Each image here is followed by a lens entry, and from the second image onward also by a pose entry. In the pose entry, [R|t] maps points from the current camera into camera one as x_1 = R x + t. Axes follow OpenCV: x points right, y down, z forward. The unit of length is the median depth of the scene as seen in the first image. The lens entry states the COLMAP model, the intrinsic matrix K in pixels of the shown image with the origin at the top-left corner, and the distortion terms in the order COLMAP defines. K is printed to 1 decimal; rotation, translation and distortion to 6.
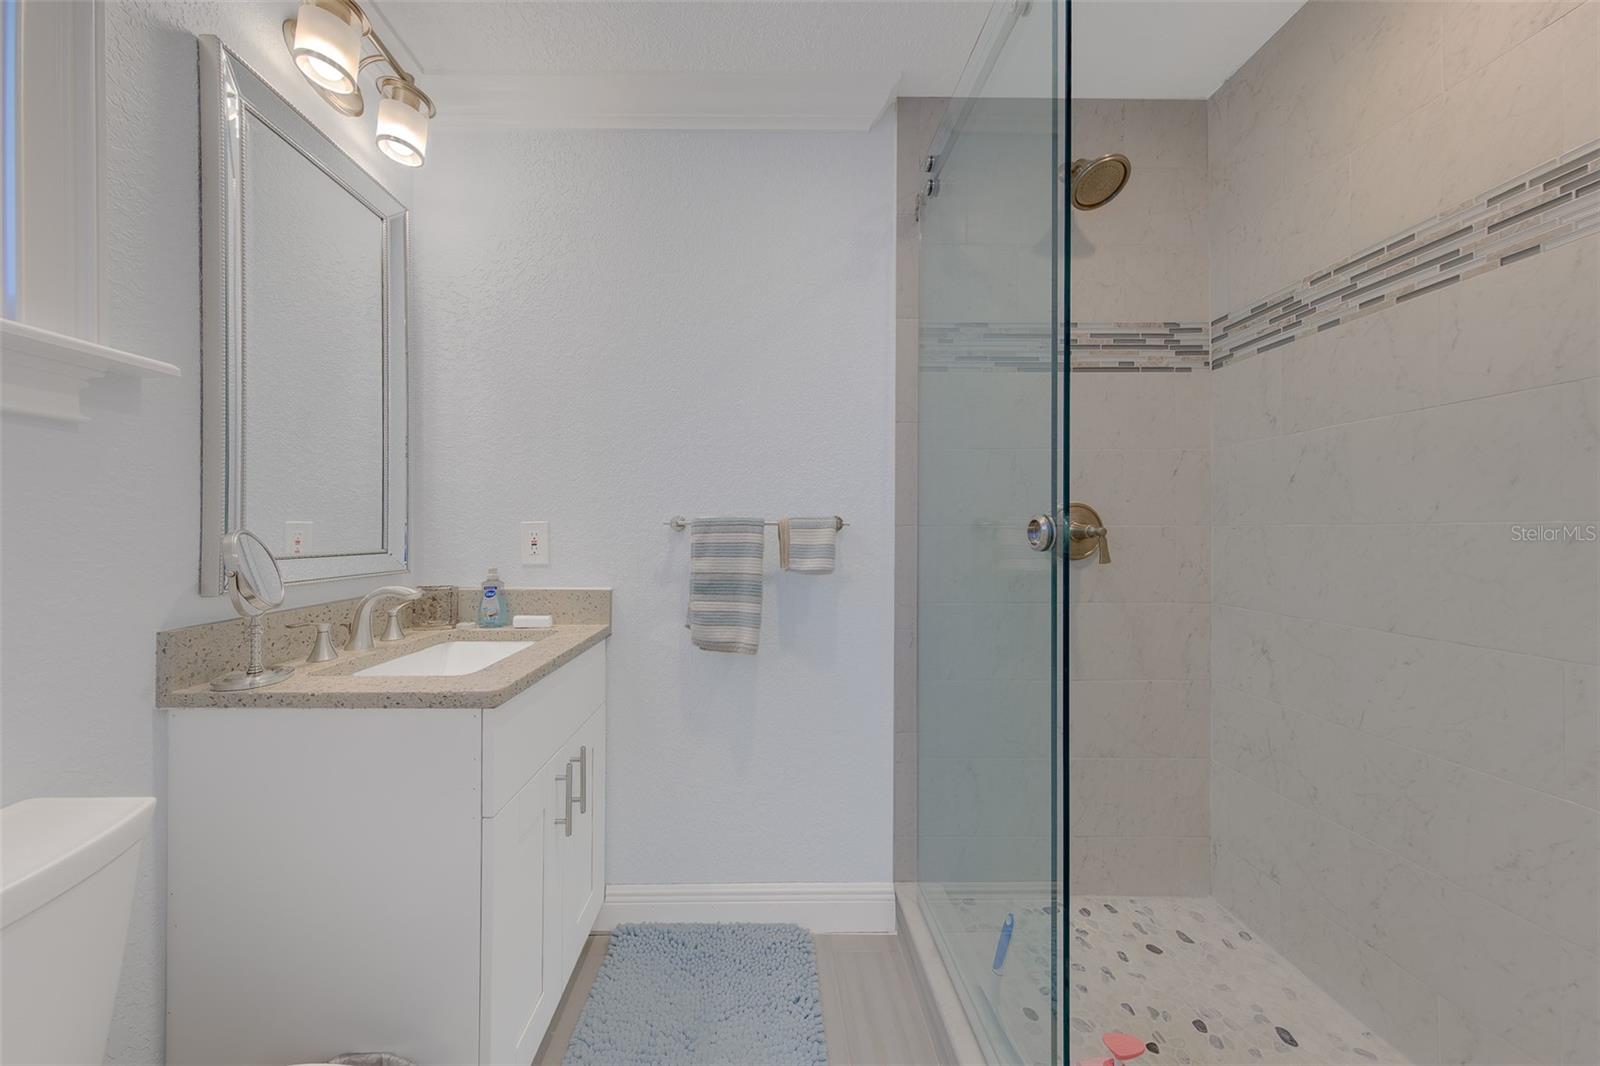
lens RADIAL K [[527.7, 0, 767.2], [0, 527.7, 525.6], [0, 0, 1]] dist [0.001117, -0.000130]
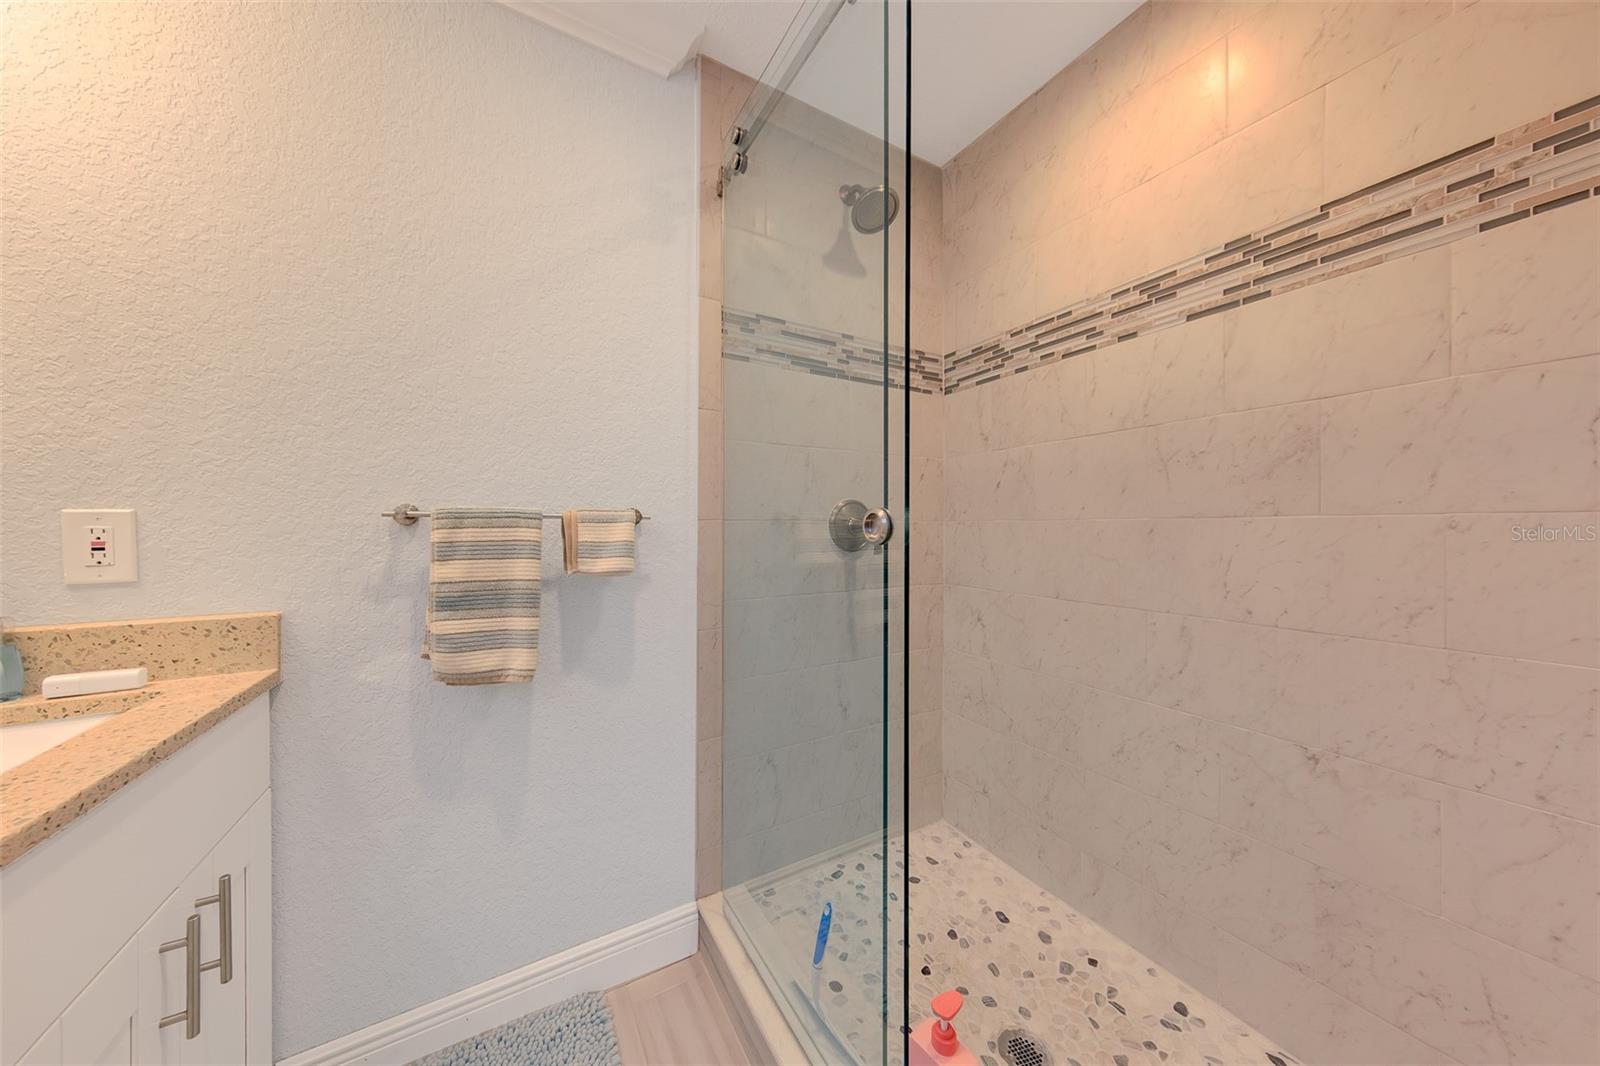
lens RADIAL K [[511.5, 0, 795.7], [0, 511.5, 530.5], [0, 0, 1]] dist [0.008207, -0.002415]
pose [[0.870802, -0.004859, 0.491609, -0.056376], [-0.003471, 0.999865, 0.016031, 0.004262], [-0.491621, -0.015666, 0.870668, 0.141270]]
